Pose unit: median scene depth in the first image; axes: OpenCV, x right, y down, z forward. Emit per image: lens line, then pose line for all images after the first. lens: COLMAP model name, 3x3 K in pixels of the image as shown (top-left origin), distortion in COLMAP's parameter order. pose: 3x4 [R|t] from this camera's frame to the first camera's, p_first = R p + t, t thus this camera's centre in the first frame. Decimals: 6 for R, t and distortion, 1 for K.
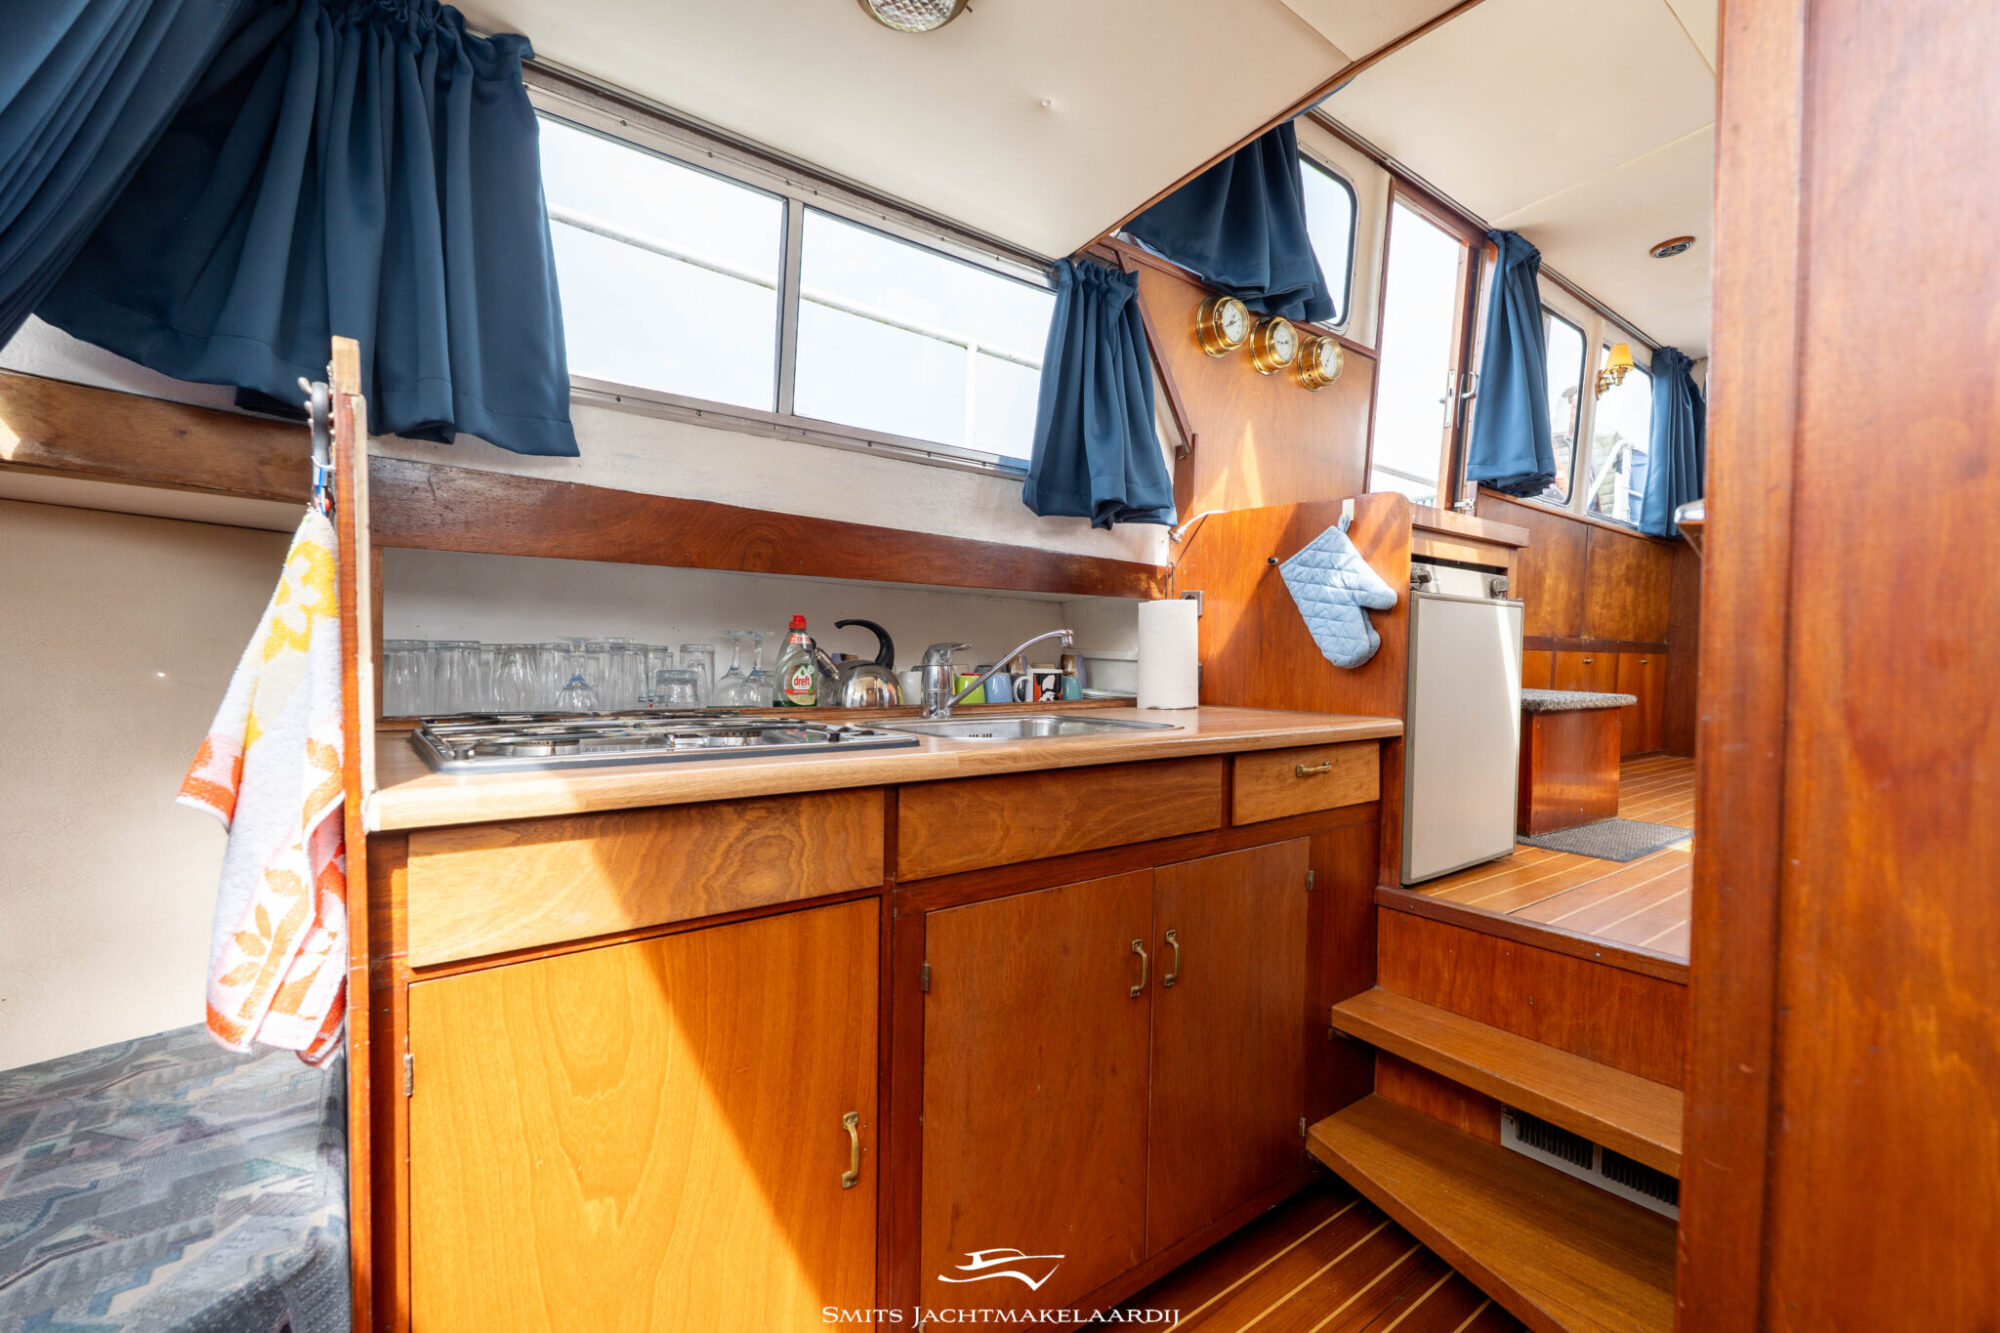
lens RADIAL K [[878.0, 0, 998.6], [0, 878.0, 668.0], [0, 0, 1]] dist [-0.002260, -0.000037]
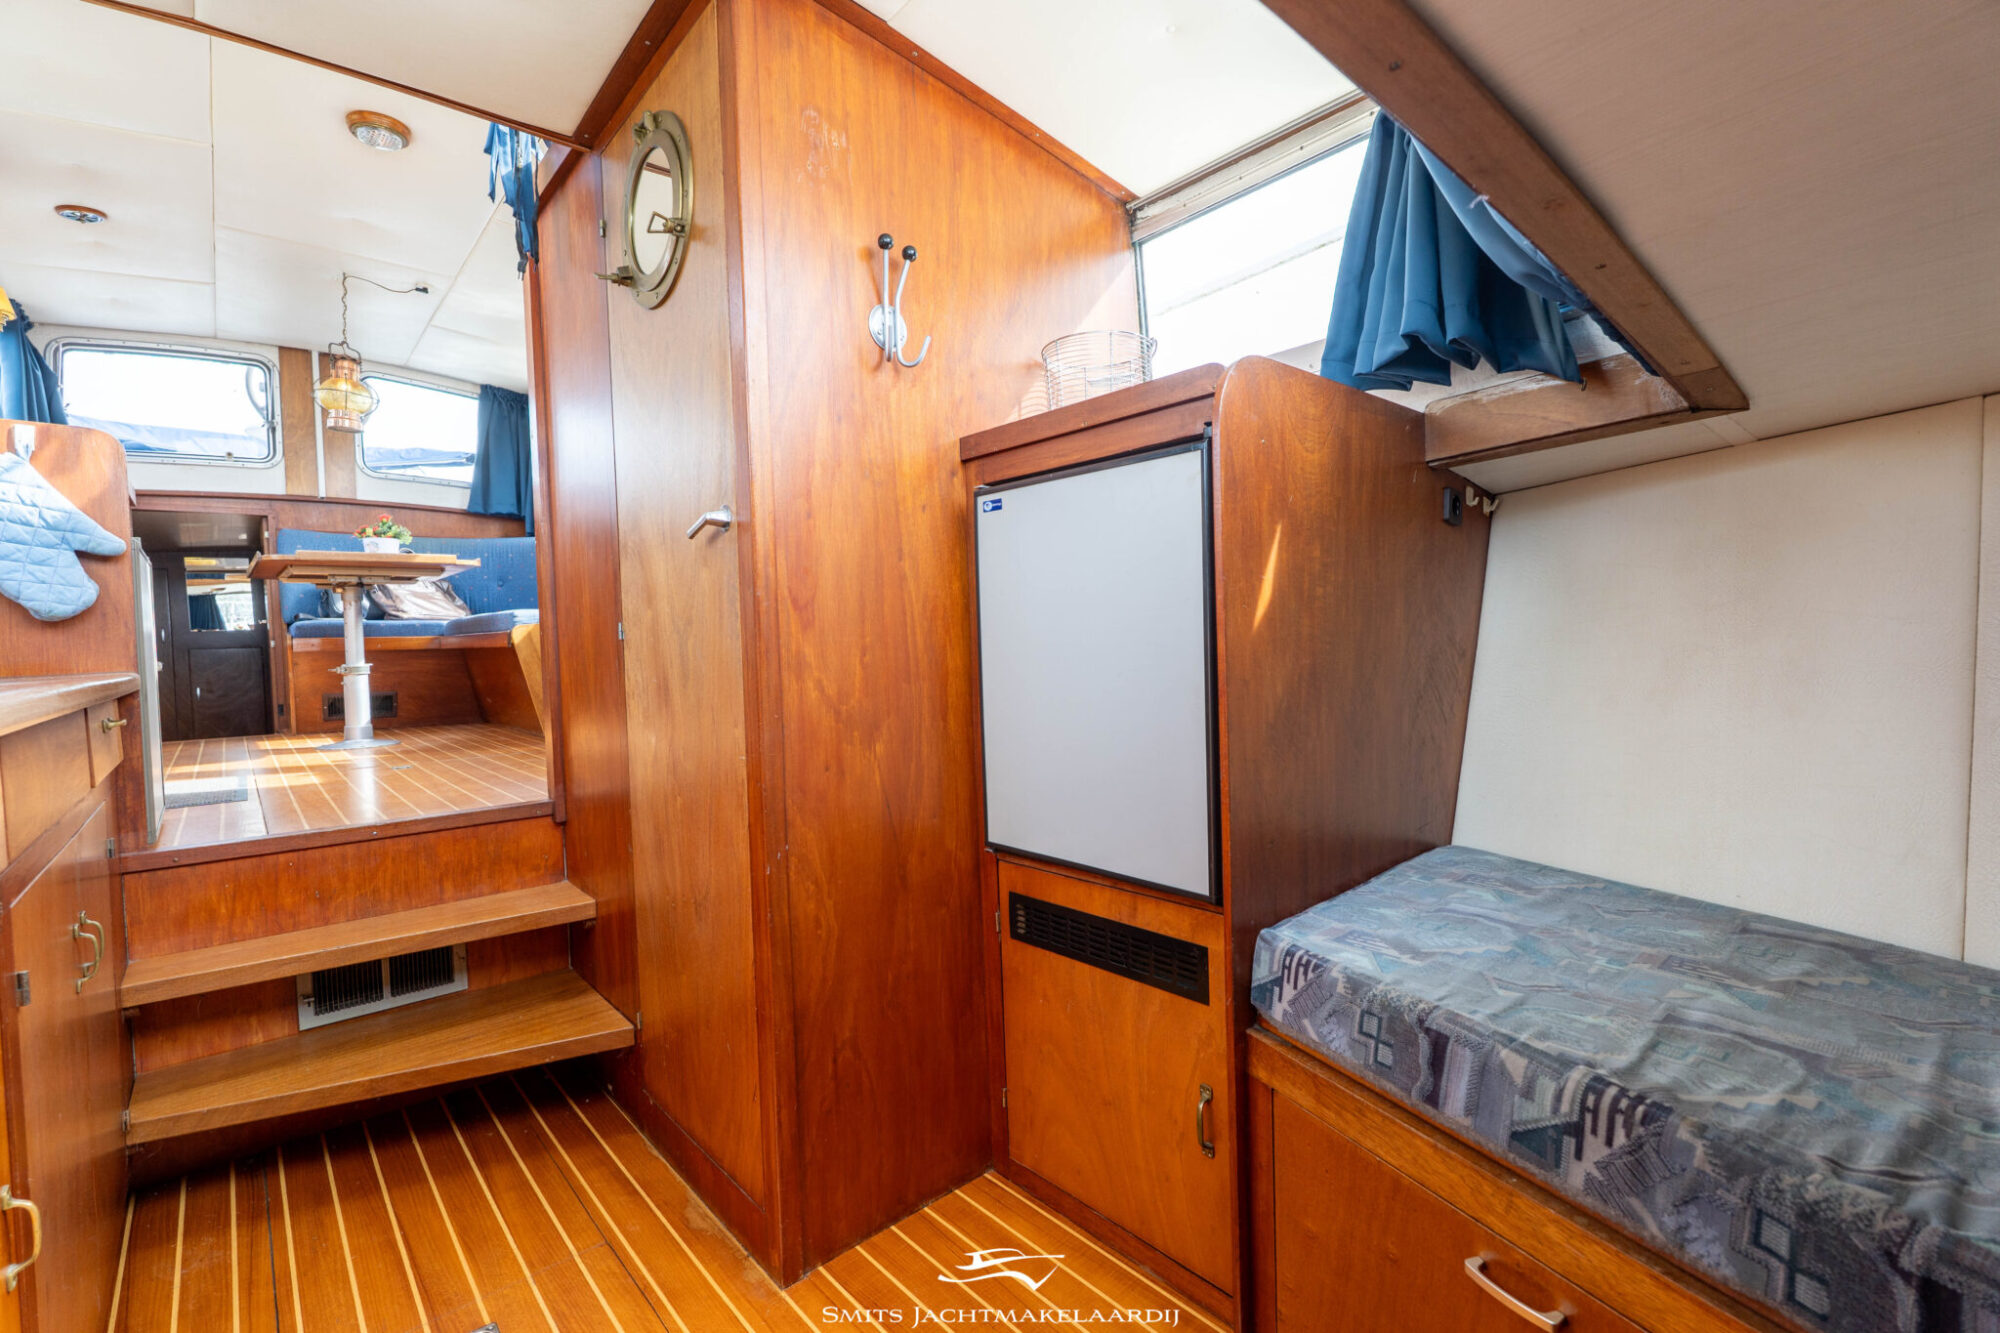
lens RADIAL K [[878.0, 0, 998.6], [0, 878.0, 668.0], [0, 0, 1]] dist [-0.002260, -0.000037]
pose [[-0.067039, -0.048488, 0.996571, -1.069620], [0.050848, 0.997355, 0.051947, 0.099857], [-0.996454, 0.054156, -0.064396, 0.239251]]
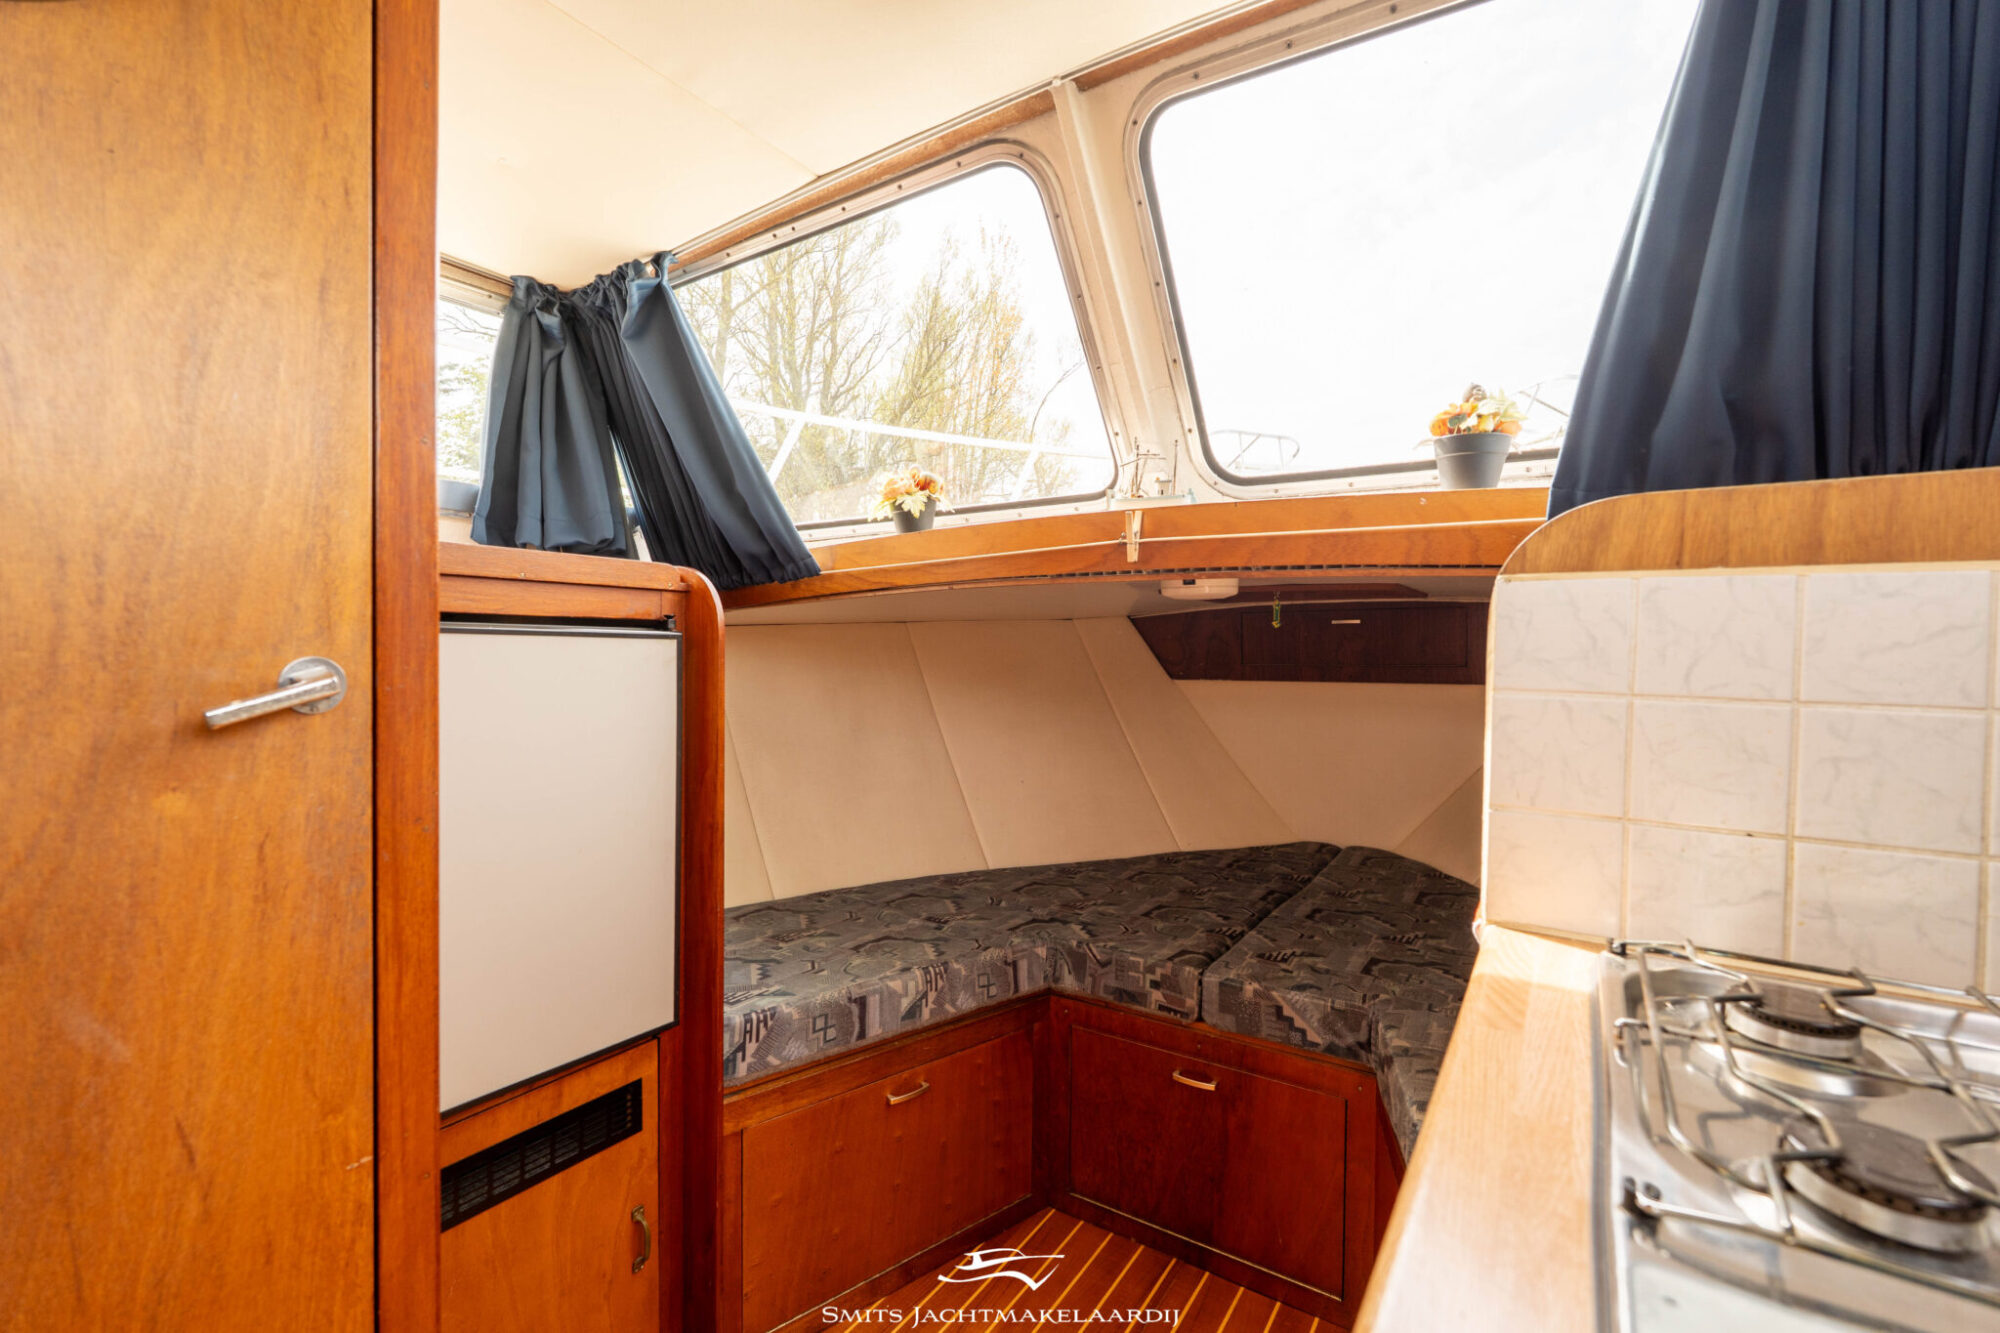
lens RADIAL K [[878.0, 0, 998.6], [0, 878.0, 668.0], [0, 0, 1]] dist [-0.002260, -0.000037]
pose [[-0.943823, -0.020138, -0.329838, 0.211441], [-0.033498, 0.998830, 0.034873, -0.164963], [0.328749, 0.043963, -0.943393, 1.480018]]
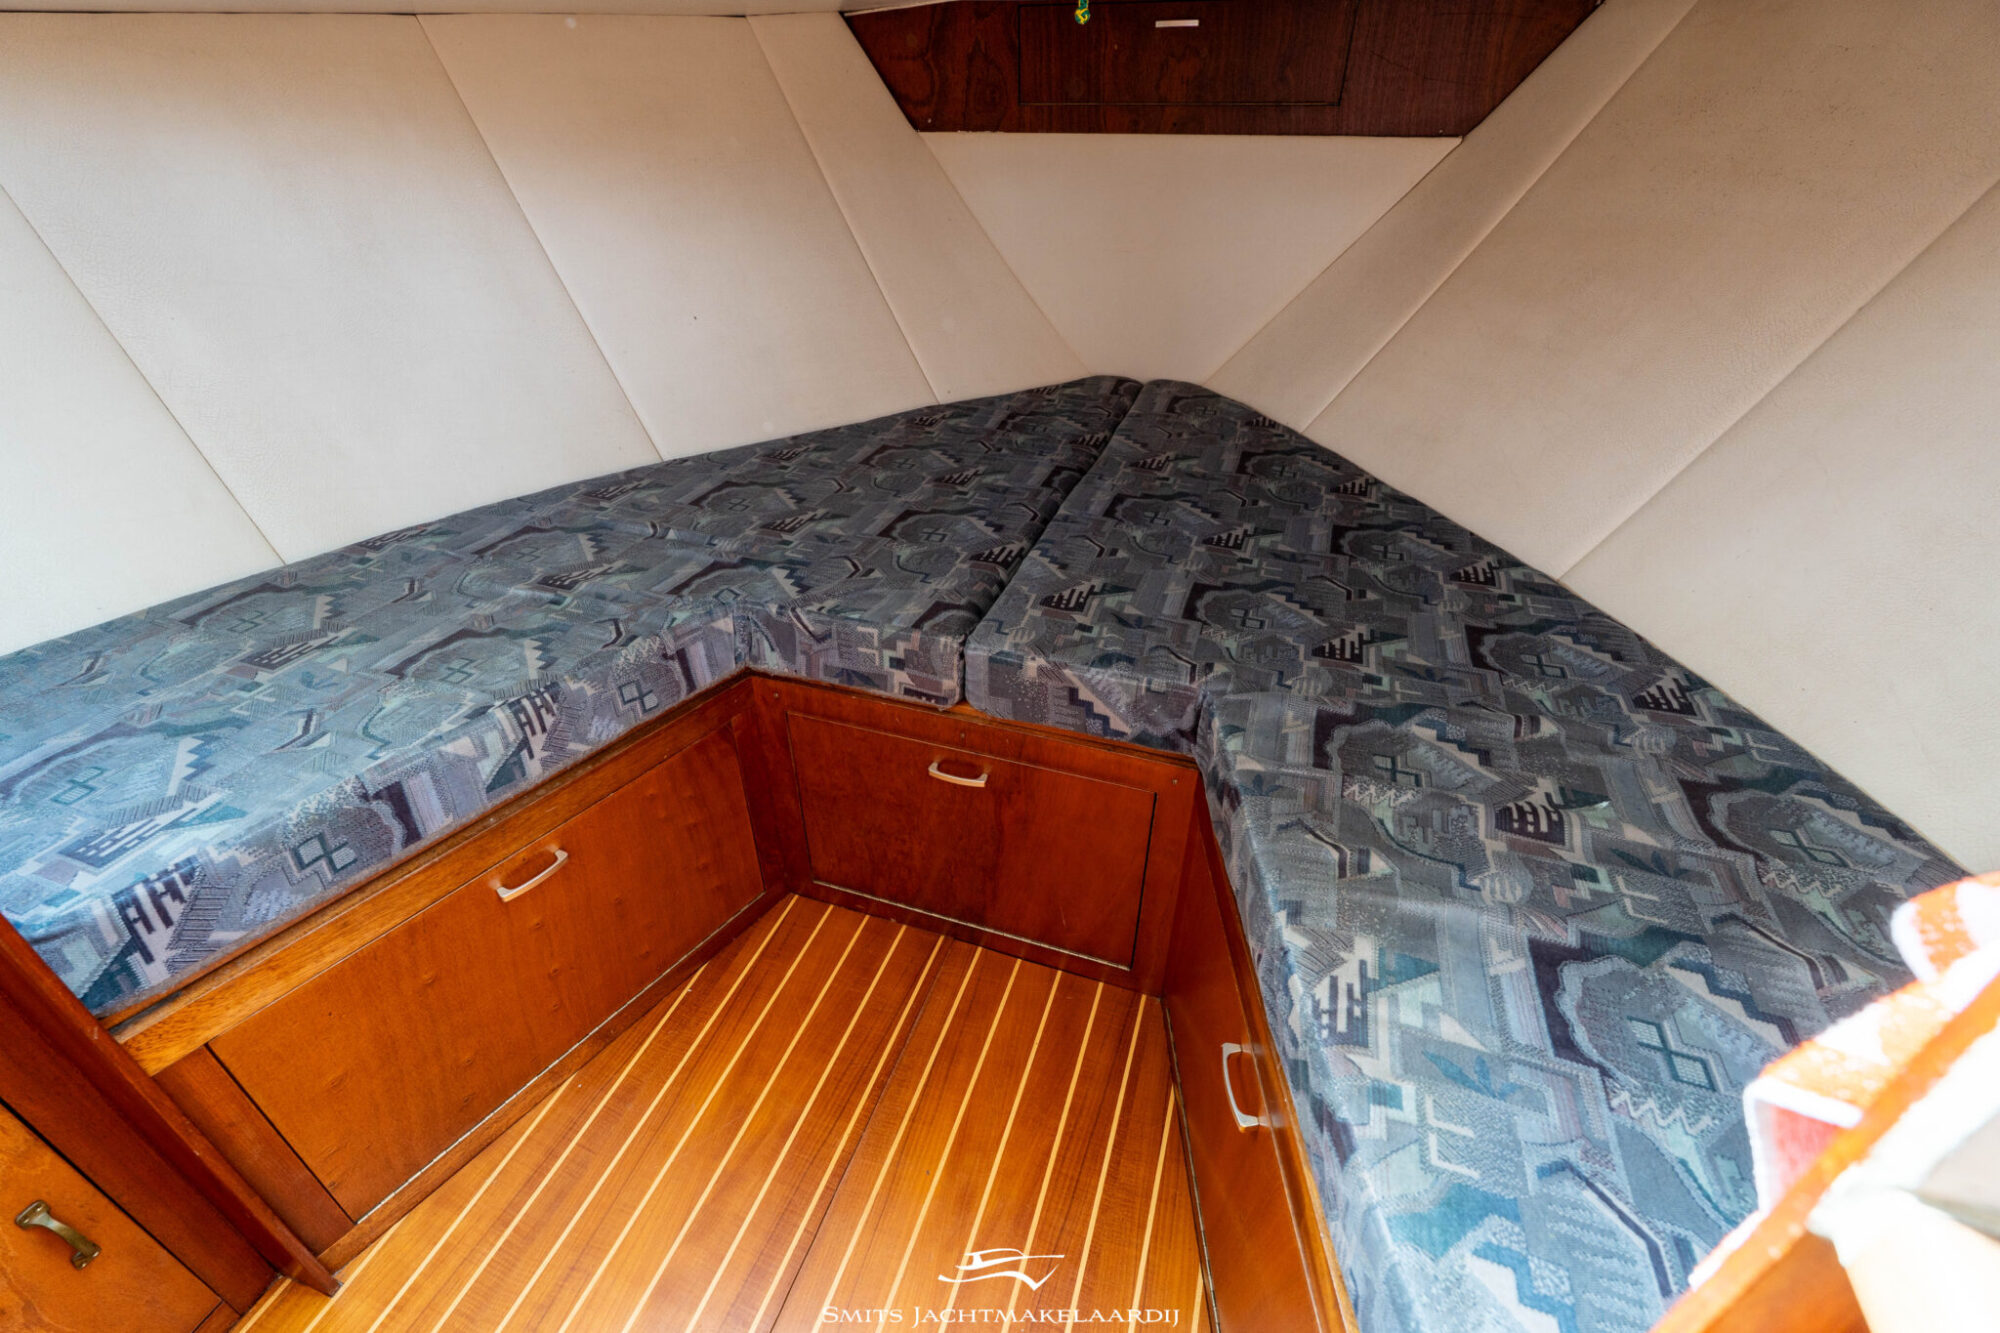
lens RADIAL K [[878.0, 0, 998.6], [0, 878.0, 668.0], [0, 0, 1]] dist [-0.002260, -0.000037]
pose [[-0.830233, 0.286682, -0.478045, -0.278390], [-0.034985, 0.829117, 0.557979, -0.141720], [0.556318, 0.479977, -0.678331, 0.752934]]
